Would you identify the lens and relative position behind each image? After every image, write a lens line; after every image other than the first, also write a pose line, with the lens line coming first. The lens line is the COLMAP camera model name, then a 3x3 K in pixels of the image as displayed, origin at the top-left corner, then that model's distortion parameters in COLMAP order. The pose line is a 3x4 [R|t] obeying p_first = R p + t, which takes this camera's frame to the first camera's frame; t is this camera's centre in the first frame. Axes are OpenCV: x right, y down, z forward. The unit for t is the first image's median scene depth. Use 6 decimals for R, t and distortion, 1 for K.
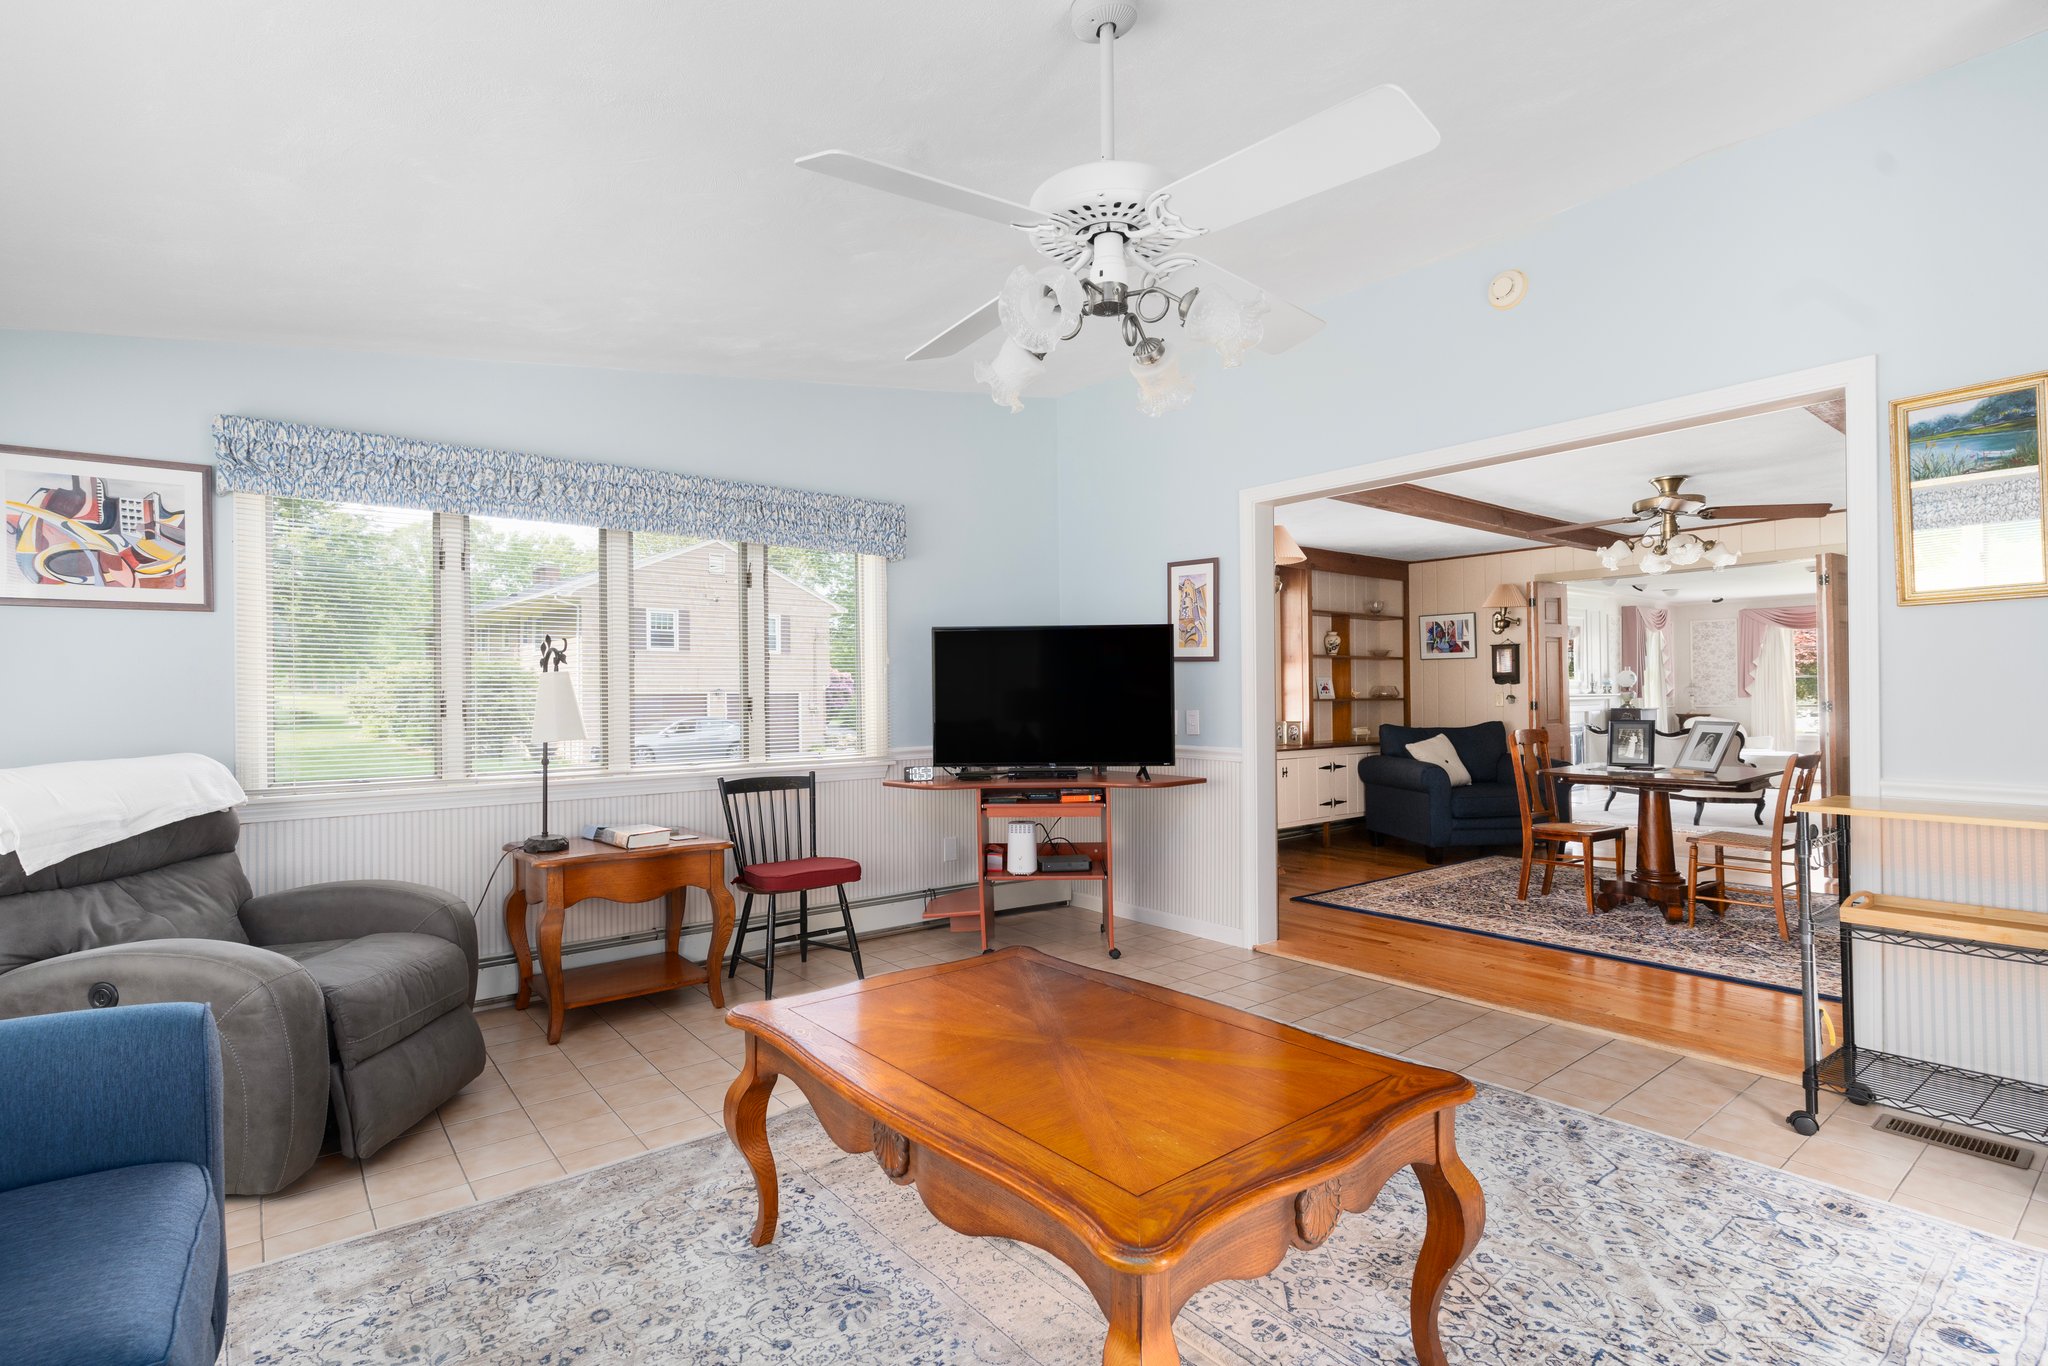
lens RADIAL K [[975.6, 0, 1013.4], [0, 975.6, 686.2], [0, 0, 1]] dist [0.000323, 0.000229]
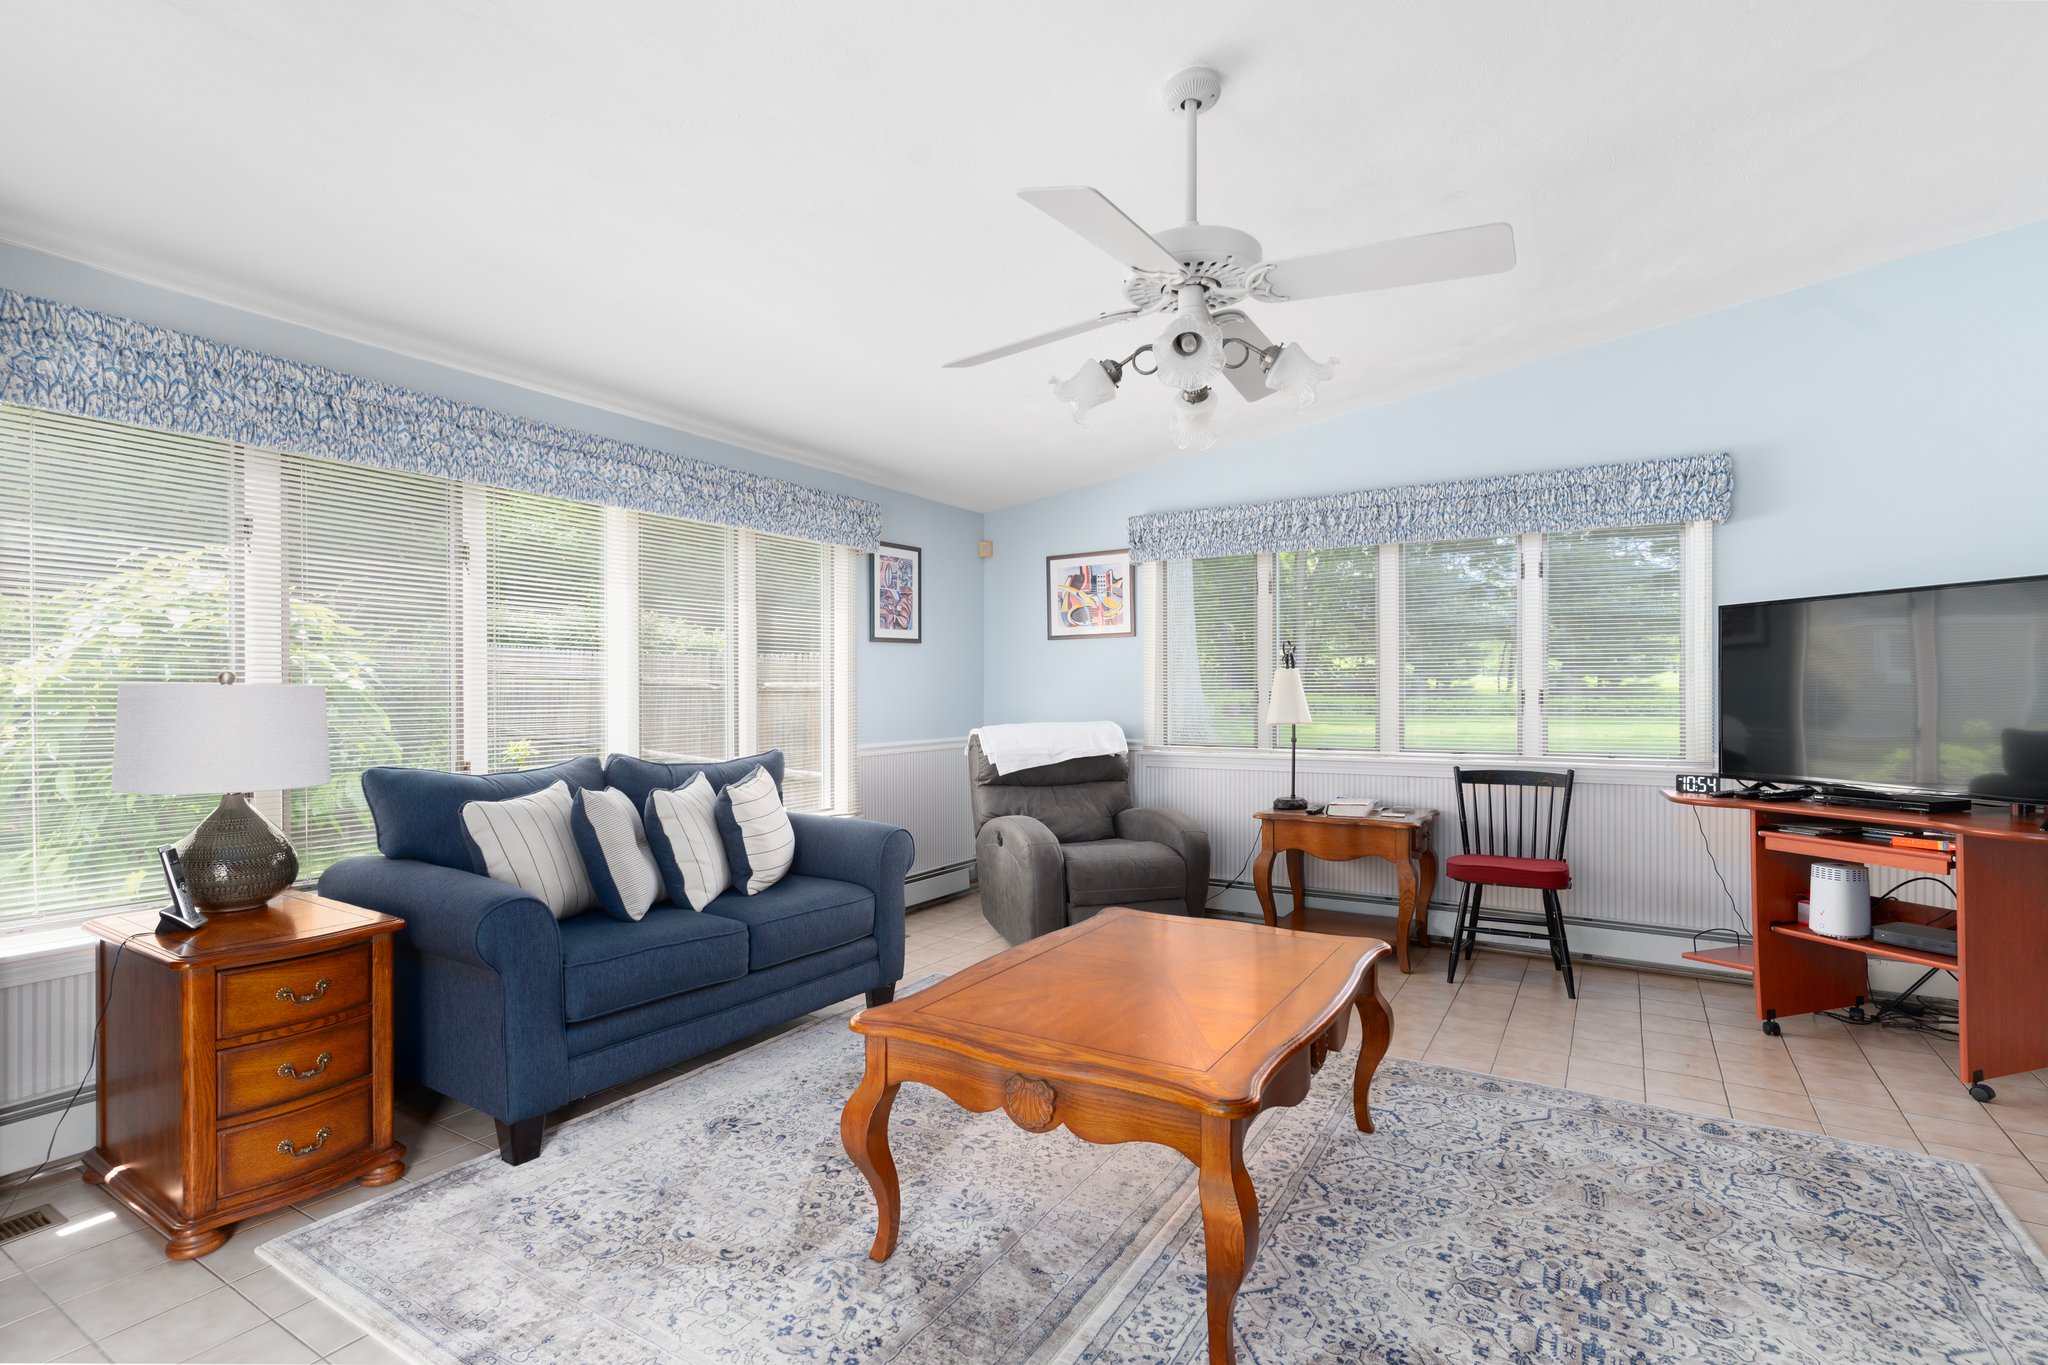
lens RADIAL K [[975.6, 0, 1013.4], [0, 975.6, 685.7], [0, 0, 1]] dist [0.000323, 0.000229]
pose [[0.337070, 0.000906, -0.941479, 0.578686], [0.007690, 0.999964, 0.003715, -0.000793], [0.941448, -0.008492, 0.337051, 0.220003]]
